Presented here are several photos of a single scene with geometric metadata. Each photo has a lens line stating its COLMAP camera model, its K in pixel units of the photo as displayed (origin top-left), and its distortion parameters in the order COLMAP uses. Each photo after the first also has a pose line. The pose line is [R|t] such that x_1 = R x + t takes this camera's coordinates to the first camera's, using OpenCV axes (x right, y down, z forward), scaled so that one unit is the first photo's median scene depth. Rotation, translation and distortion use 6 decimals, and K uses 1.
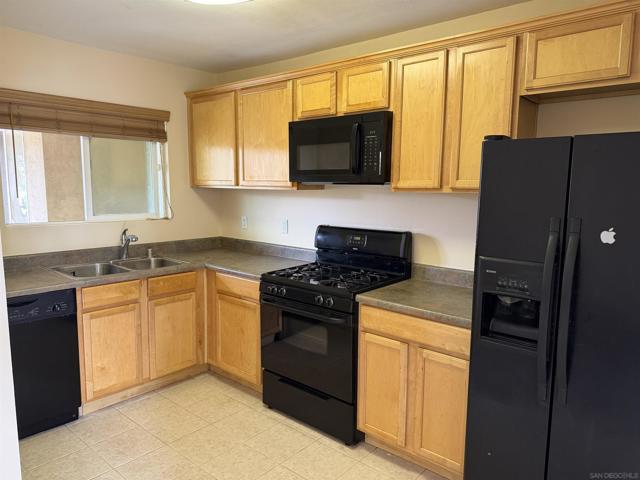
lens RADIAL K [[448.5, 0, 315.5], [0, 448.5, 241.1], [0, 0, 1]] dist [0.041246, -0.060621]
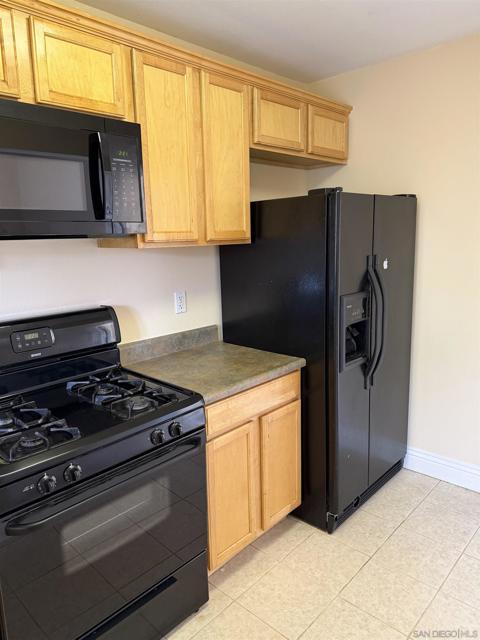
lens RADIAL K [[448.5, 0, 237.7], [0, 448.5, 319.0], [0, 0, 1]] dist [0.041246, -0.060621]
pose [[0.039502, -0.193874, 0.980231, -0.510196], [0.149920, 0.971042, 0.186015, -0.106709], [-0.987909, 0.139608, 0.067423, 0.798323]]
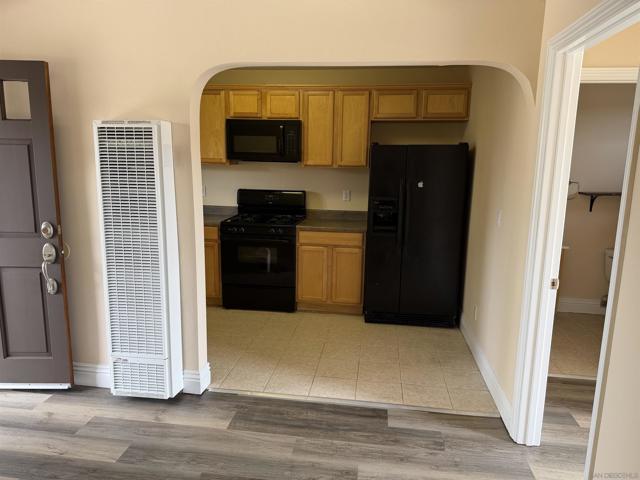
lens RADIAL K [[448.5, 0, 322.1], [0, 448.5, 252.4], [0, 0, 1]] dist [0.041246, -0.060621]
pose [[0.831854, -0.101975, 0.545546, -0.732641], [0.057577, 0.993527, 0.097919, 0.052368], [-0.552000, -0.050043, 0.832341, -0.498842]]
